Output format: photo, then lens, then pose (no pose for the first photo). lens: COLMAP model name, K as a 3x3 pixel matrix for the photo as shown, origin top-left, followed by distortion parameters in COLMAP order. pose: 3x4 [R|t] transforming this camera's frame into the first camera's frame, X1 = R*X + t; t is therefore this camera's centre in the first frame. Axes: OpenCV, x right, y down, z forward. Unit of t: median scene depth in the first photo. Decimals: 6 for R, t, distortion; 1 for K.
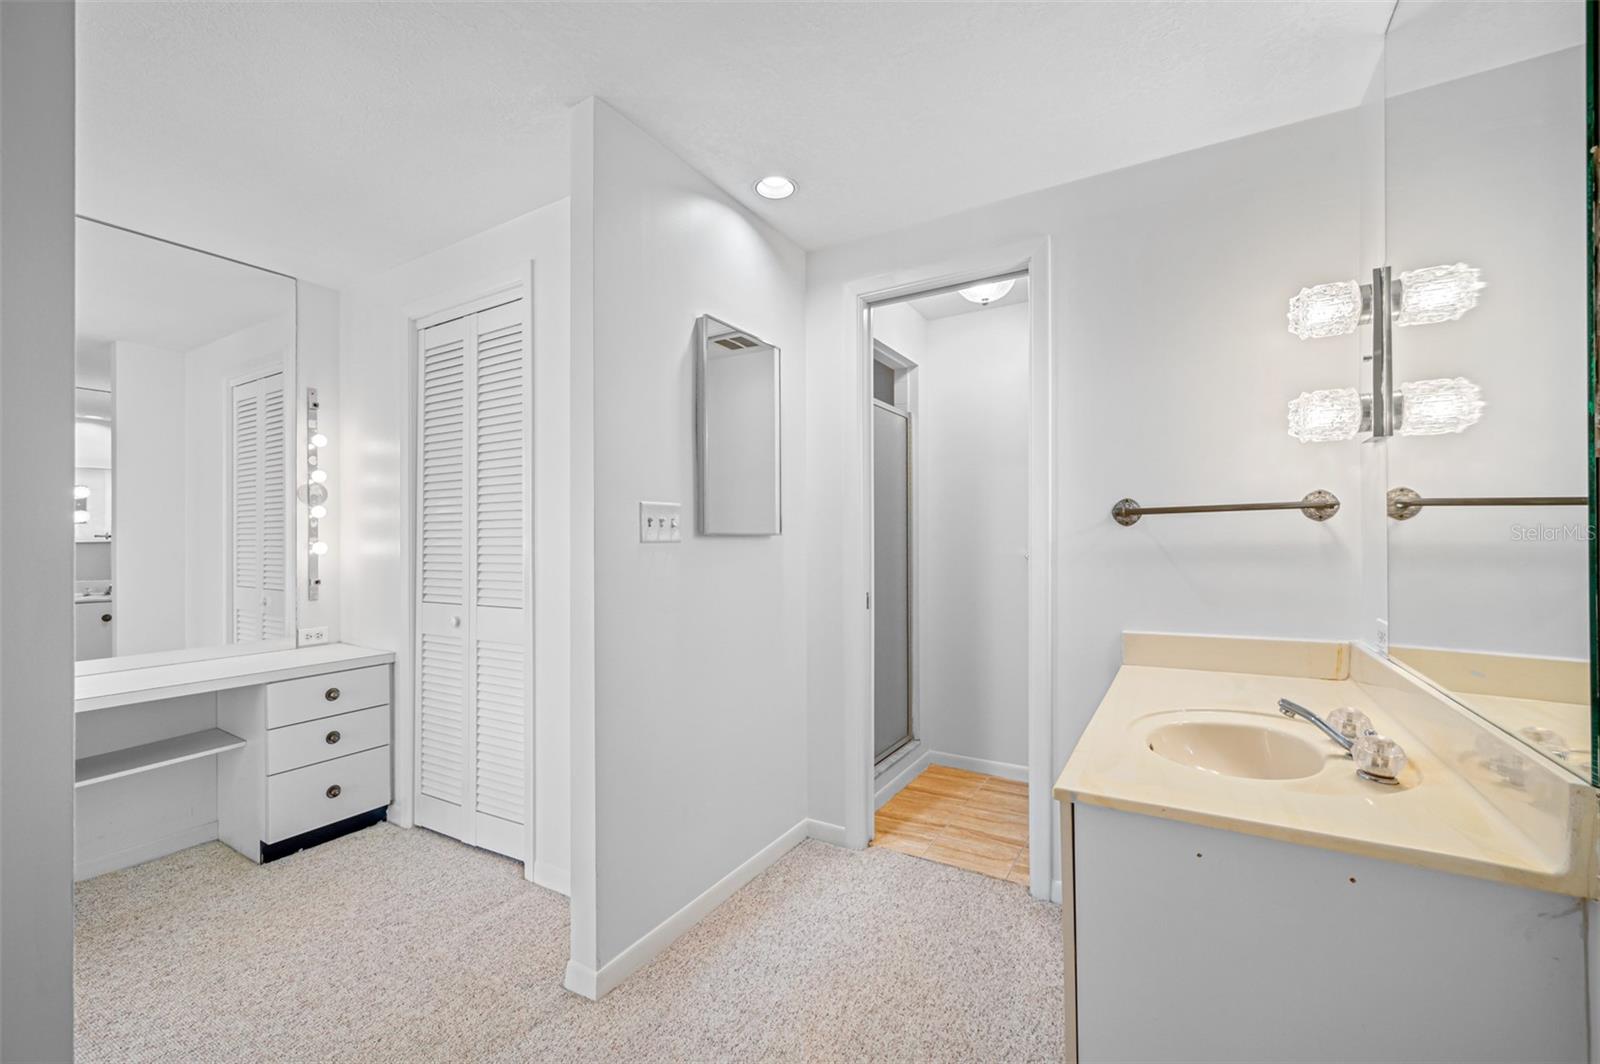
lens RADIAL K [[644.9, 0, 803.7], [0, 644.9, 536.1], [0, 0, 1]] dist [0.001770, 0.000054]
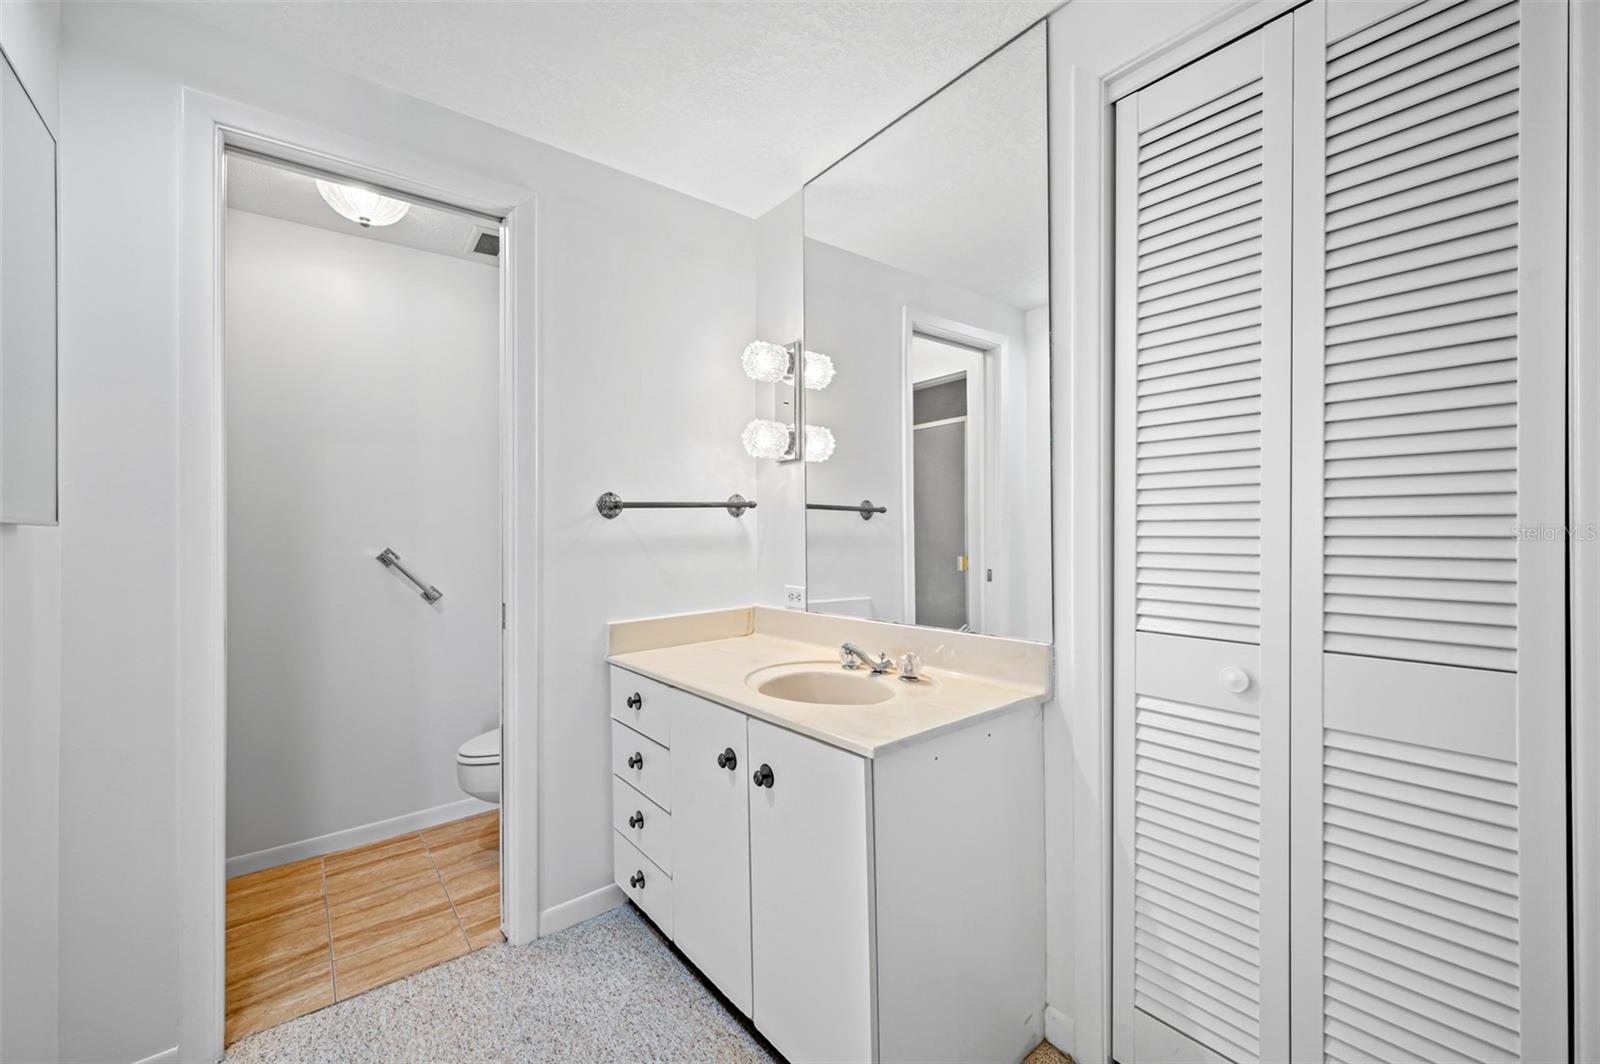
lens RADIAL K [[644.9, 0, 799.8], [0, 644.9, 528.0], [0, 0, 1]] dist [0.001770, 0.000054]
pose [[0.354966, 0.004591, 0.934868, -0.314453], [0.009547, 0.999918, -0.008535, 0.009382], [-0.934830, 0.011955, 0.354893, 0.326953]]
